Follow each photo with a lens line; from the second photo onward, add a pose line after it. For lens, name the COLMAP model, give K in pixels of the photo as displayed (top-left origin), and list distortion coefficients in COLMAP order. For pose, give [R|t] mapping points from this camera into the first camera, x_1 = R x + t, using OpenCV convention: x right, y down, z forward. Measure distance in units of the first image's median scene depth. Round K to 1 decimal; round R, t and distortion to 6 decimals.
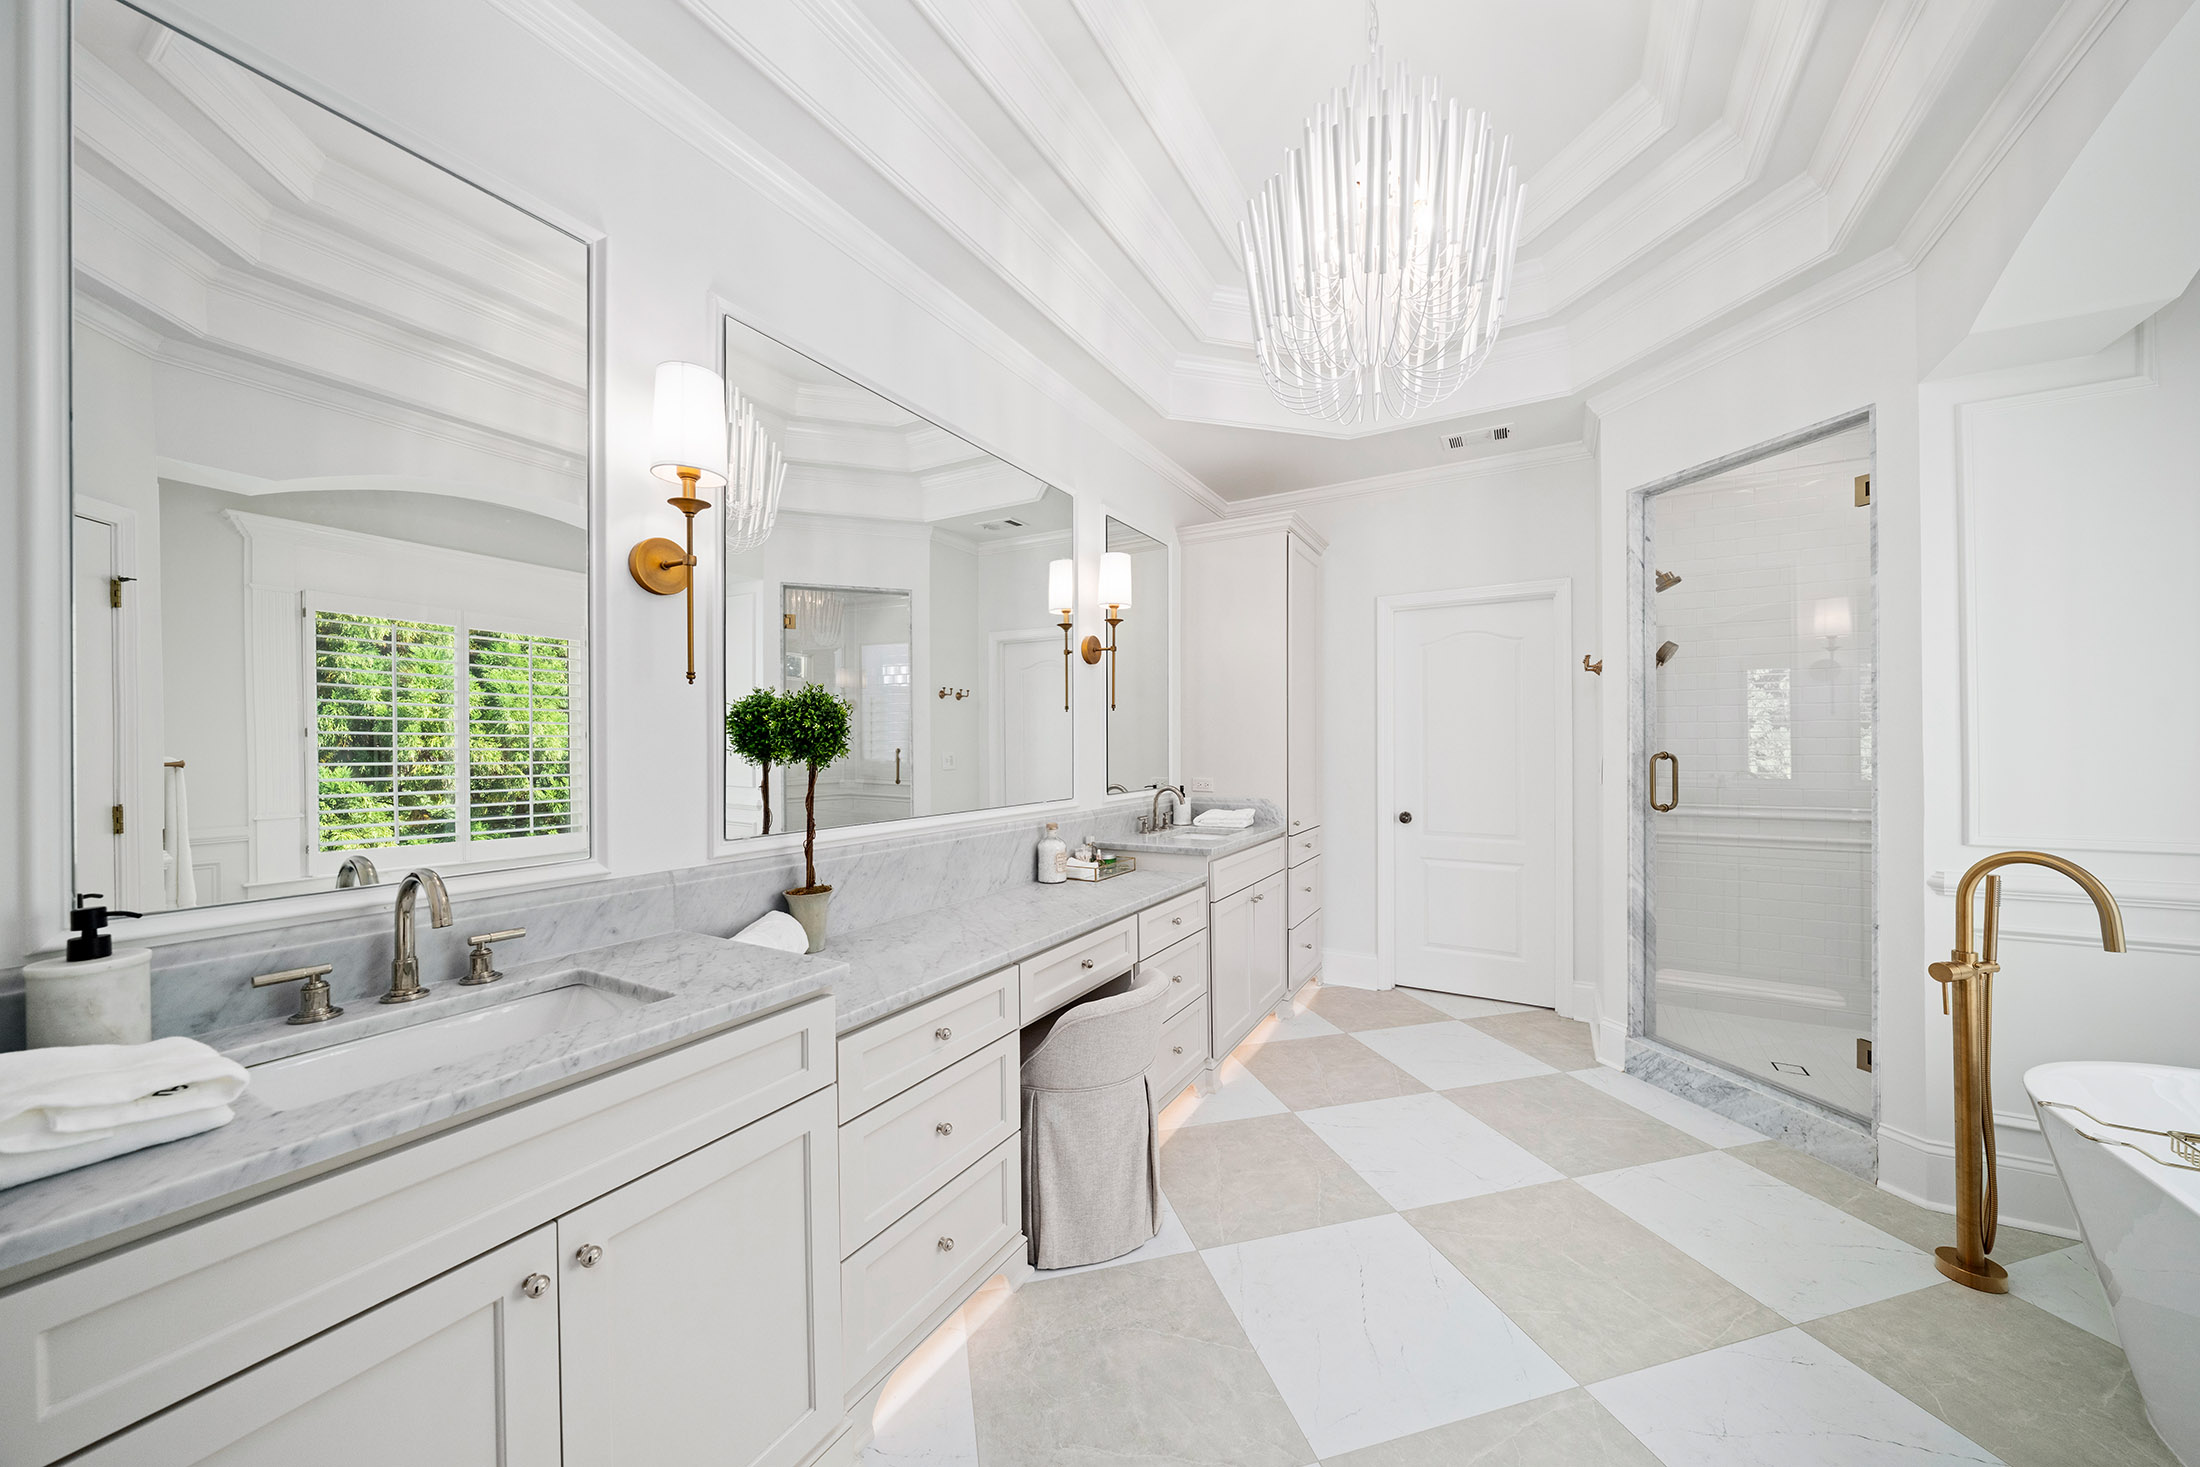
lens RADIAL K [[746.7, 0, 1106.8], [0, 746.7, 744.7], [0, 0, 1]] dist [-0.002225, -0.000103]
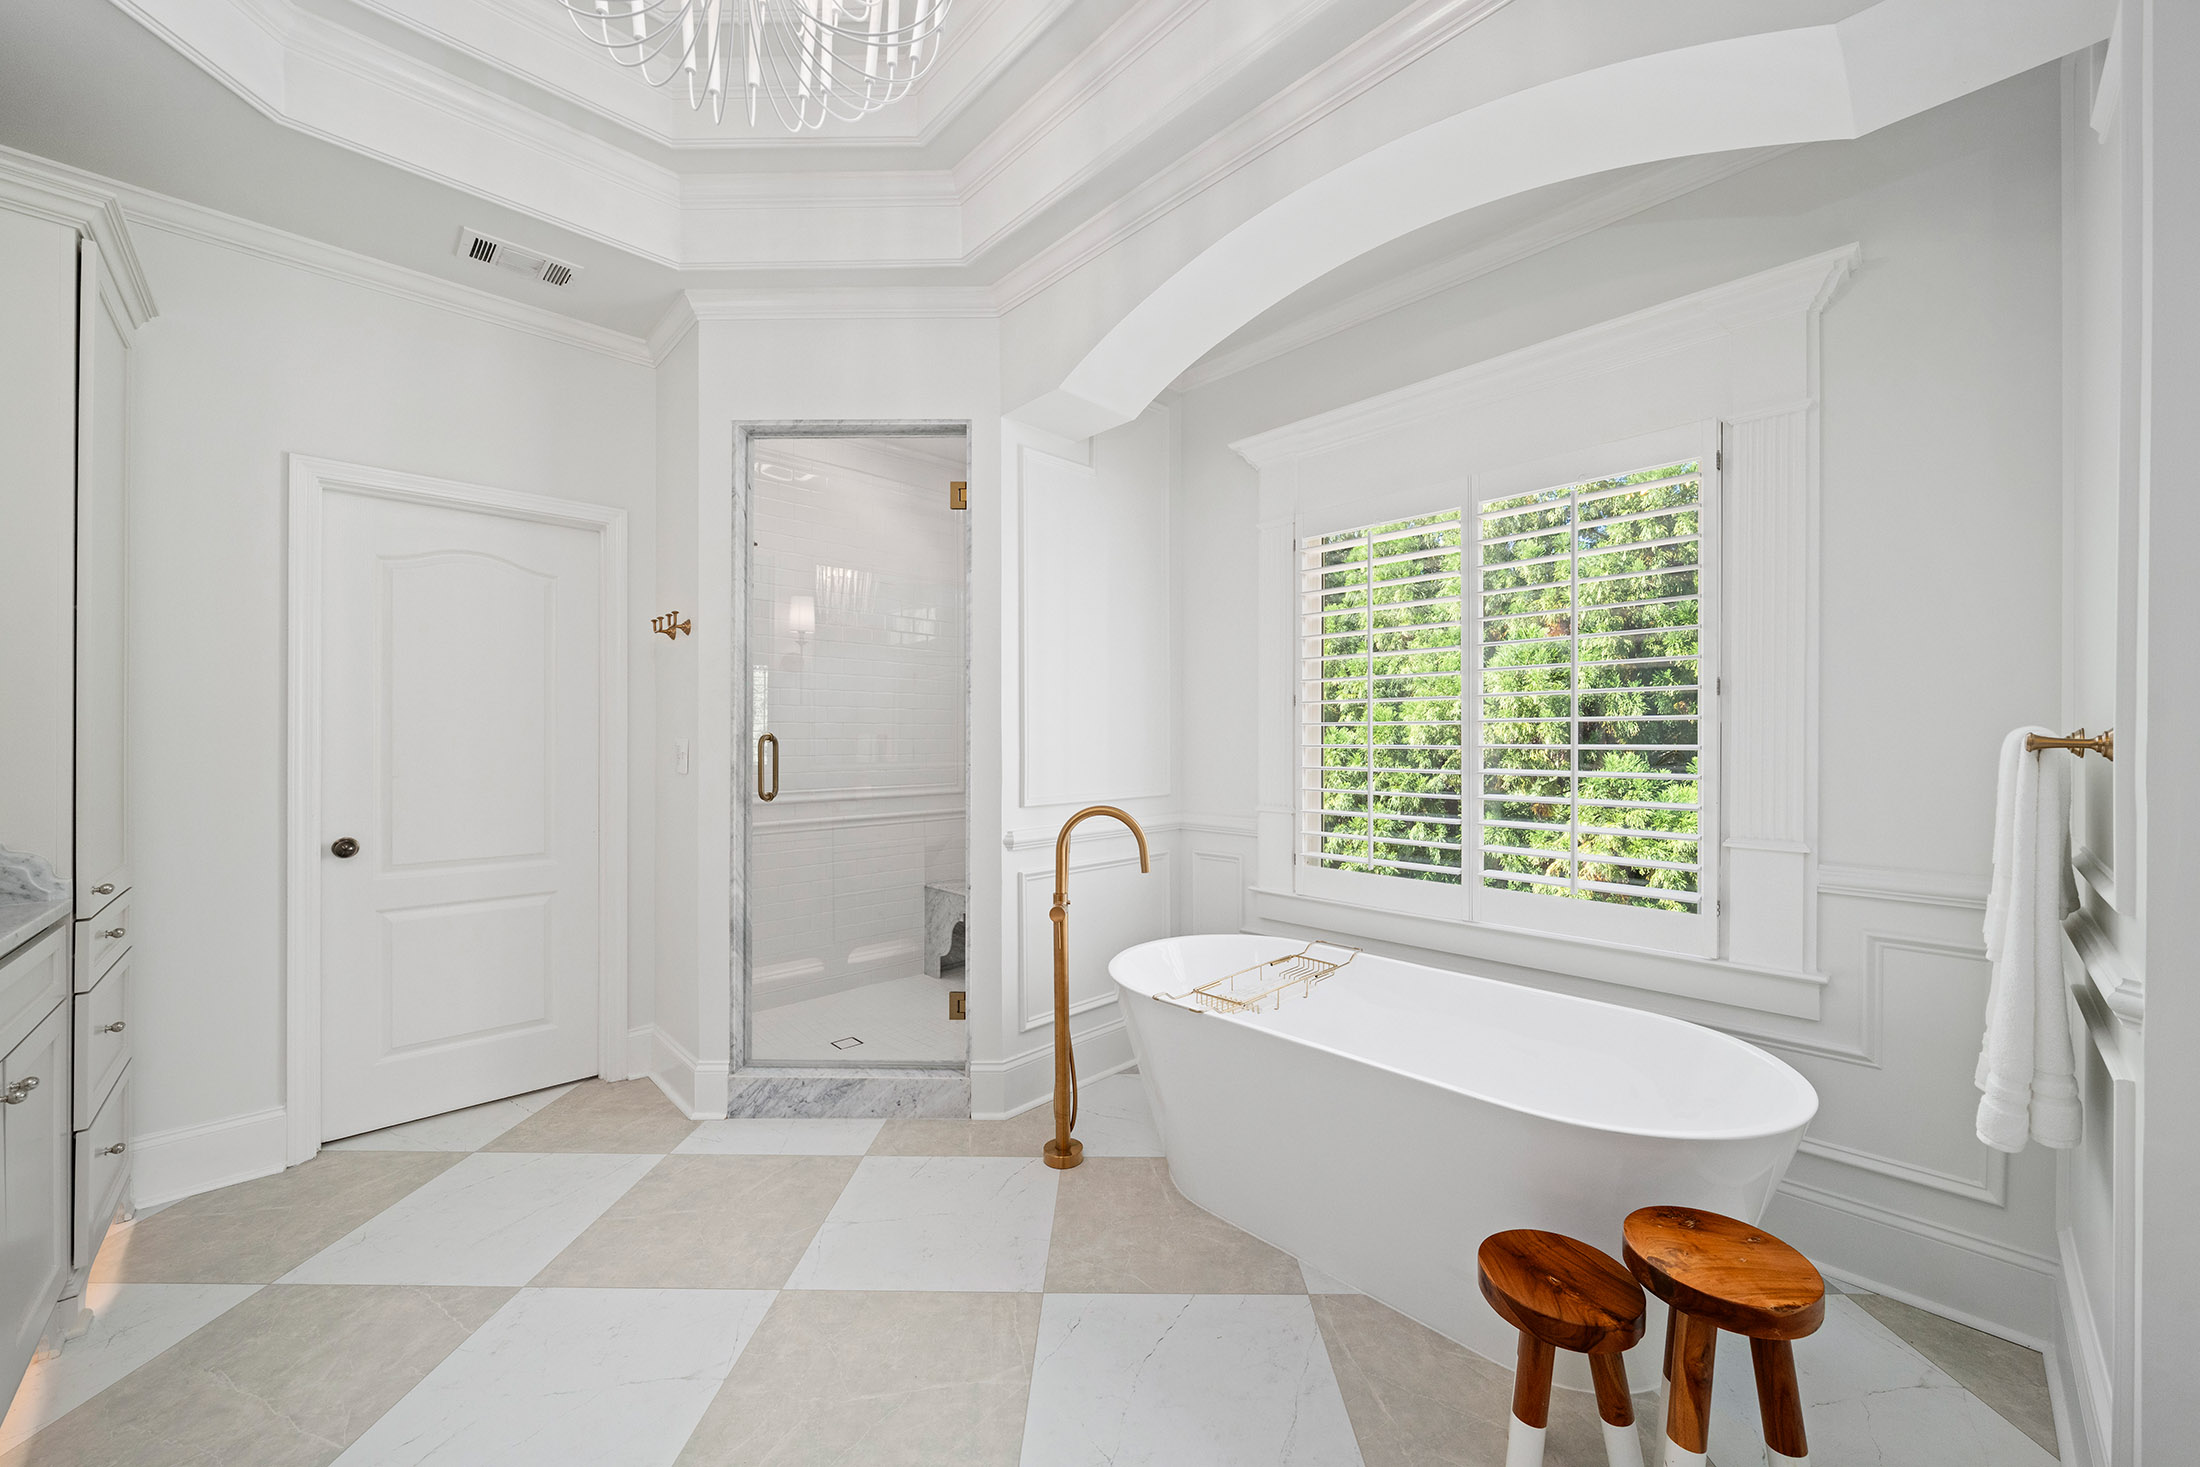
lens RADIAL K [[816.5, 0, 1103.4], [0, 816.5, 737.2], [0, 0, 1]] dist [0.000672, -0.000387]
pose [[0.275139, 0.004969, 0.961391, -0.070275], [-0.001577, 0.999988, -0.004717, 0.018522], [-0.961403, -0.000219, 0.275144, 0.357783]]
